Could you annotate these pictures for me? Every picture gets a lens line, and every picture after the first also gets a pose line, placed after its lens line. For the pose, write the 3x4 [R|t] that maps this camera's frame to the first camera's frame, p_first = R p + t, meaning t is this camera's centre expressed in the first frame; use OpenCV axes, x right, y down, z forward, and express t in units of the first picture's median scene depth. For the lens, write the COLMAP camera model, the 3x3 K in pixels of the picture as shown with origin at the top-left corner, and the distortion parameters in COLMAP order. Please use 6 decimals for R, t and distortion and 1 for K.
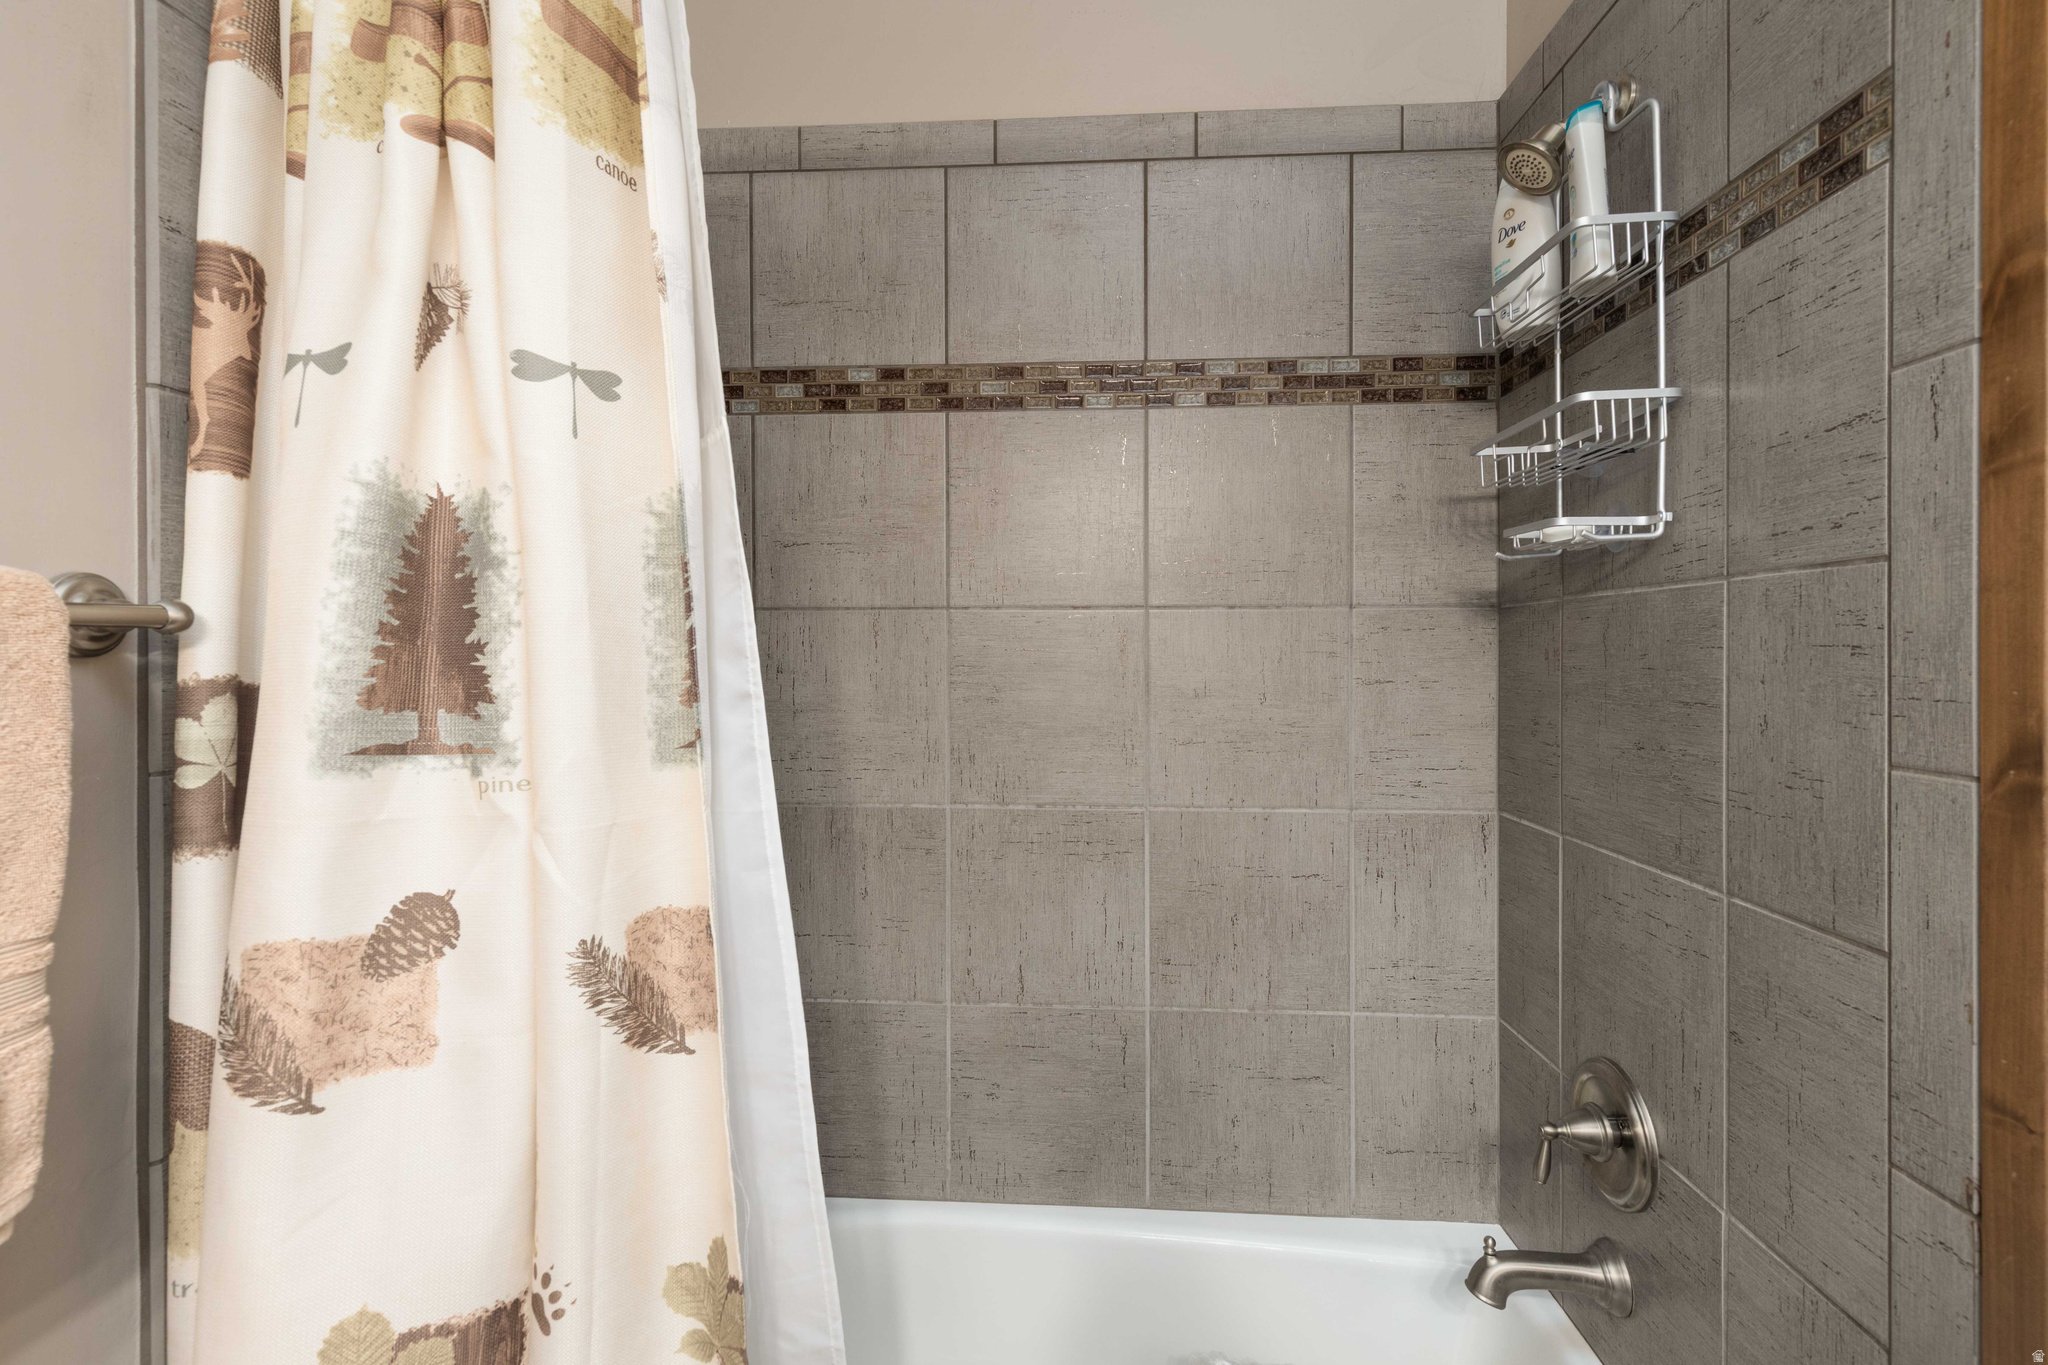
lens RADIAL K [[909.3, 0, 1028.5], [0, 909.3, 654.4], [0, 0, 1]] dist [0.020940, -0.000103]
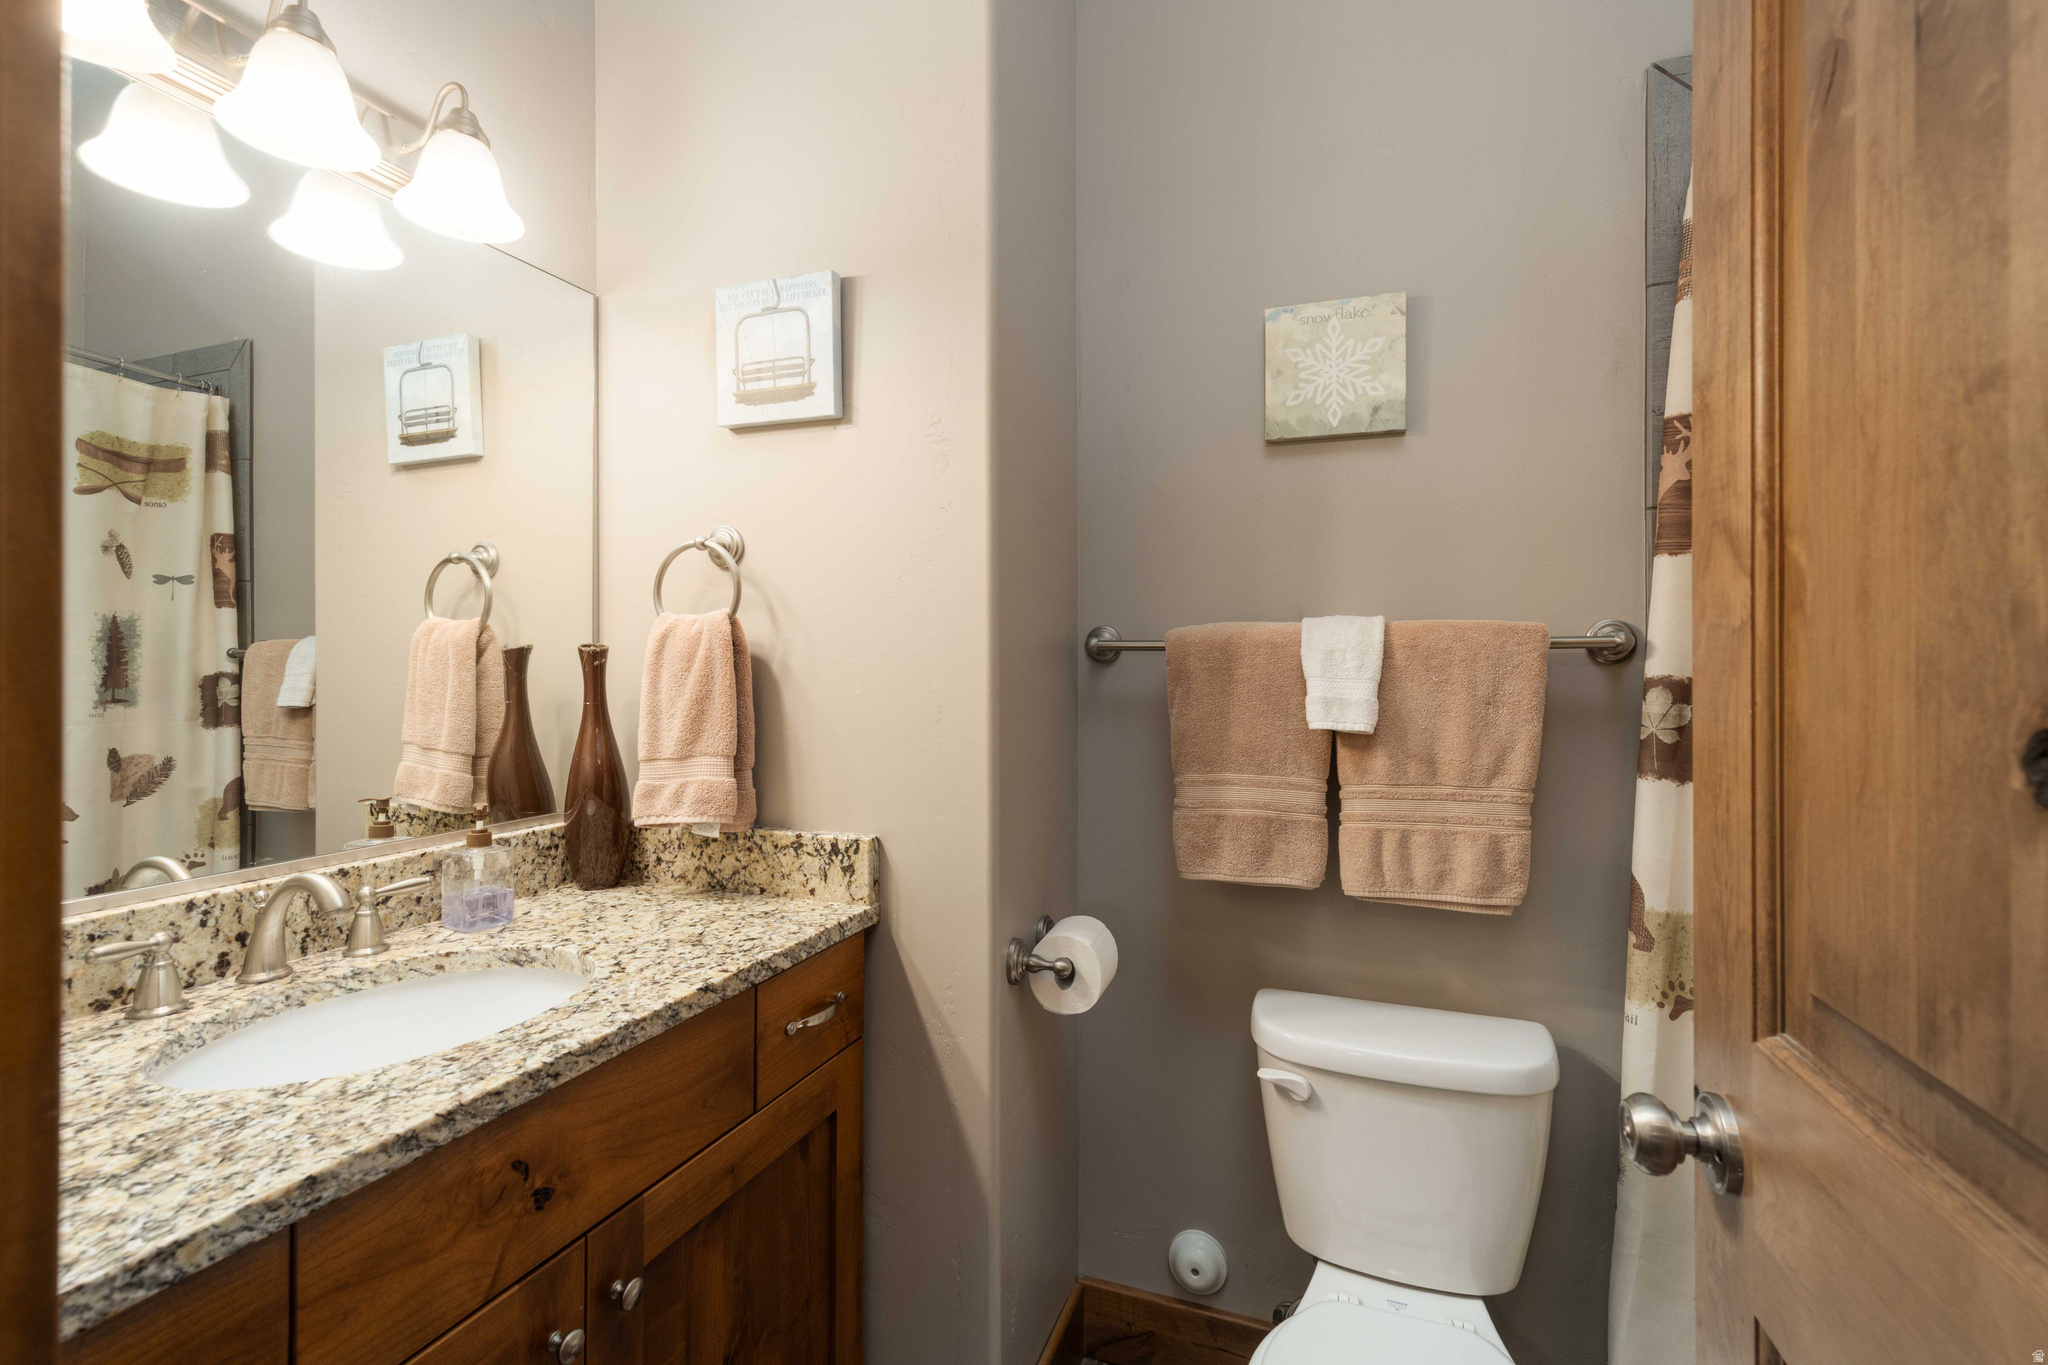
lens RADIAL K [[909.3, 0, 1028.5], [0, 909.3, 654.4], [0, 0, 1]] dist [0.020940, -0.000103]
pose [[-0.288003, -0.007000, -0.957604, 1.064642], [-0.003054, 0.999975, -0.006391, -0.000562], [0.957625, 0.001084, -0.288017, 0.378068]]
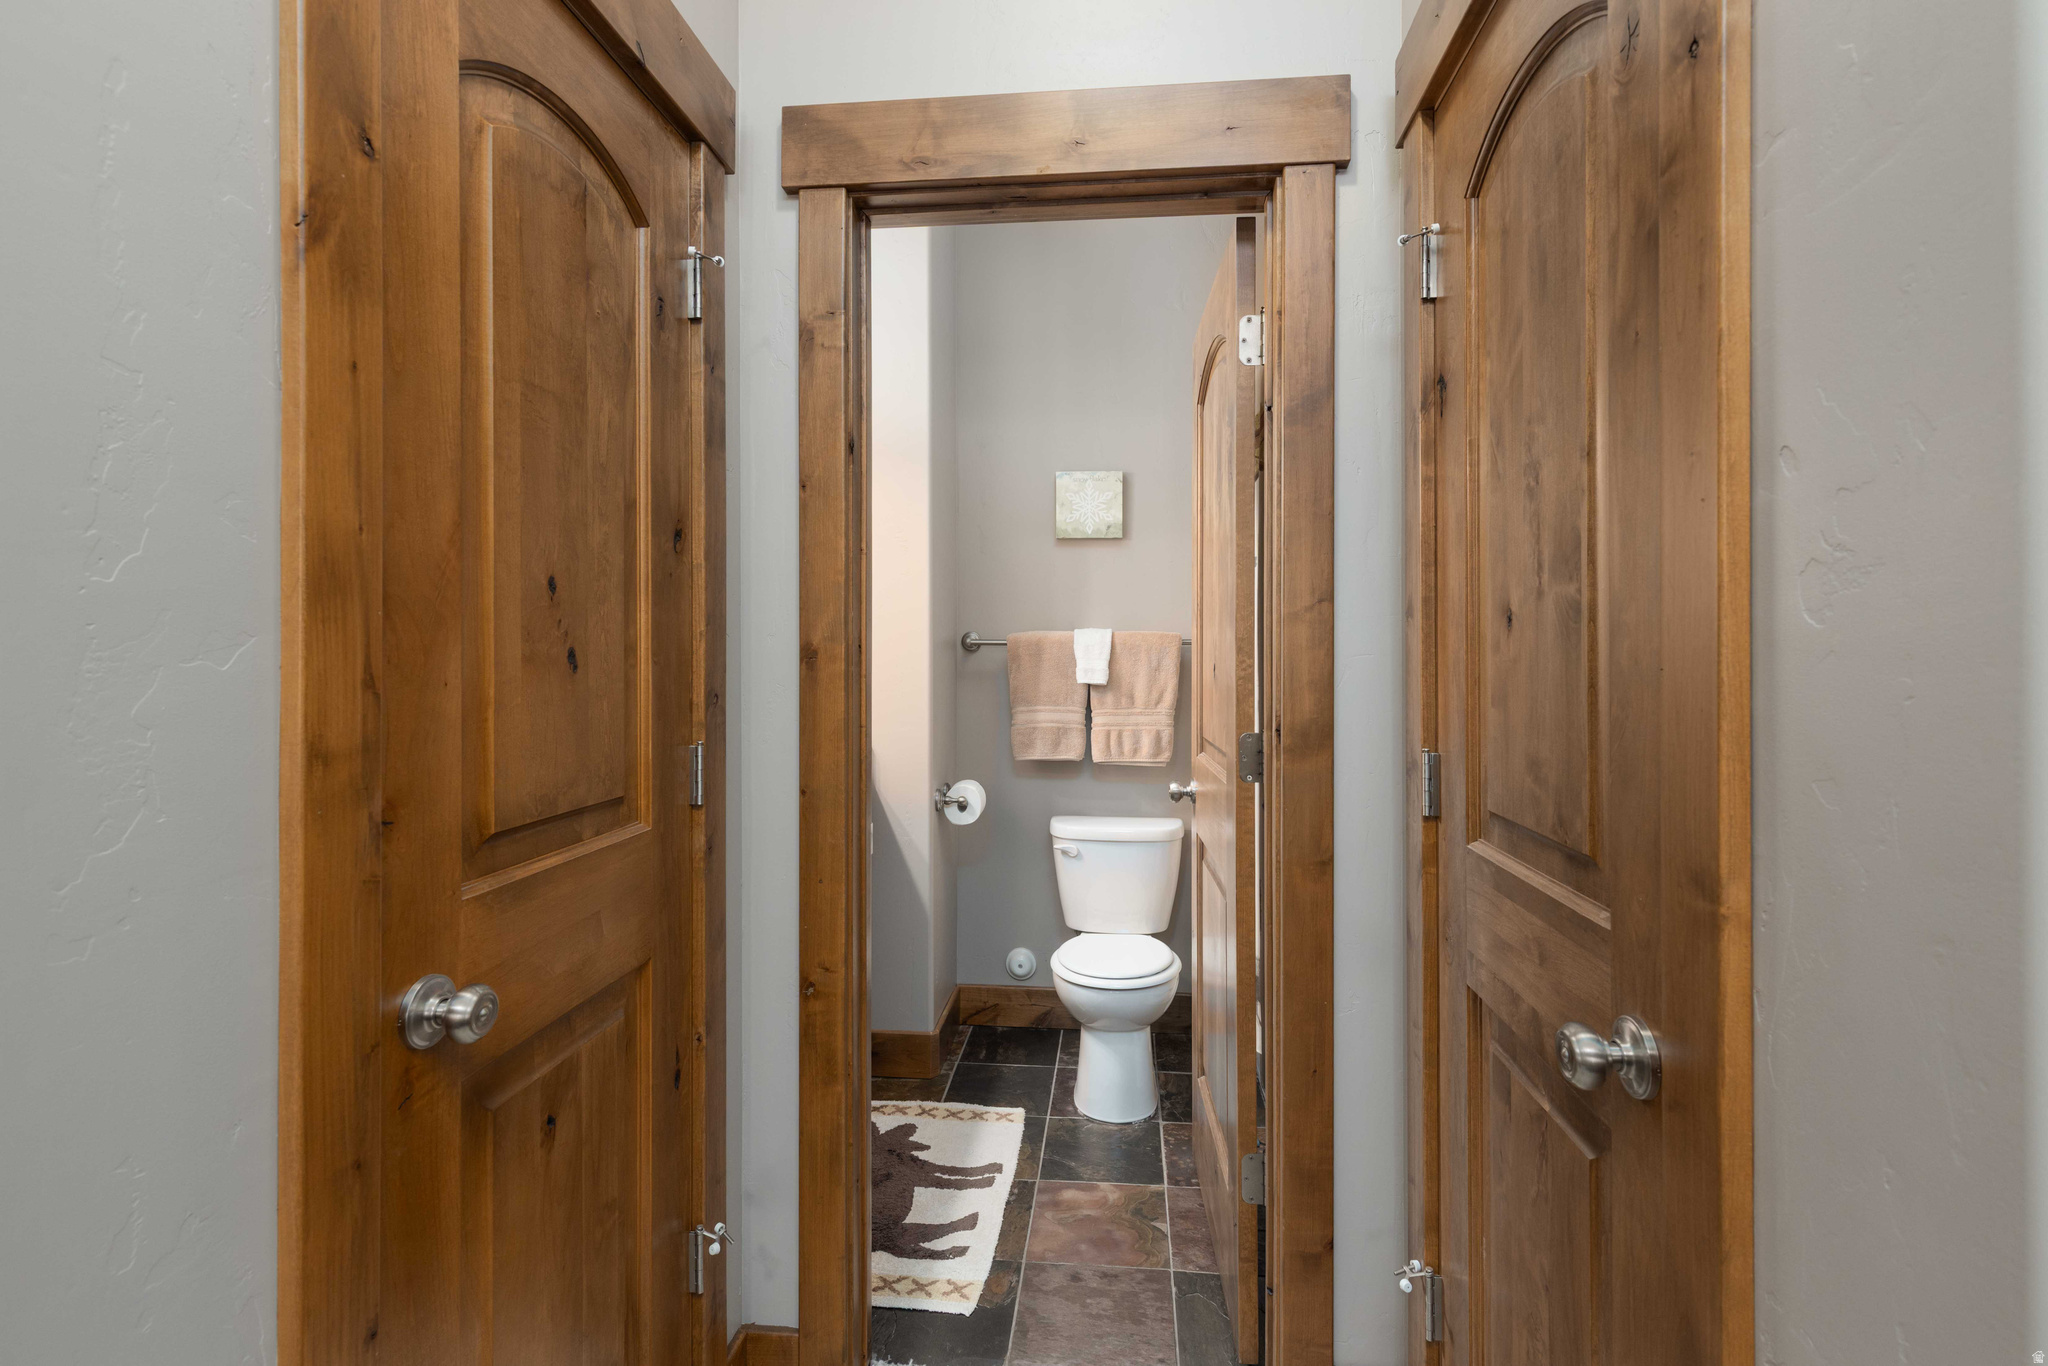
lens RADIAL K [[909.3, 0, 1028.5], [0, 909.3, 654.9], [0, 0, 1]] dist [0.020940, -0.000103]
pose [[-0.046402, 0.004339, -0.998913, 2.913891], [-0.001018, 0.999990, 0.004391, 0.000996], [0.998922, 0.001221, -0.046397, 0.362434]]
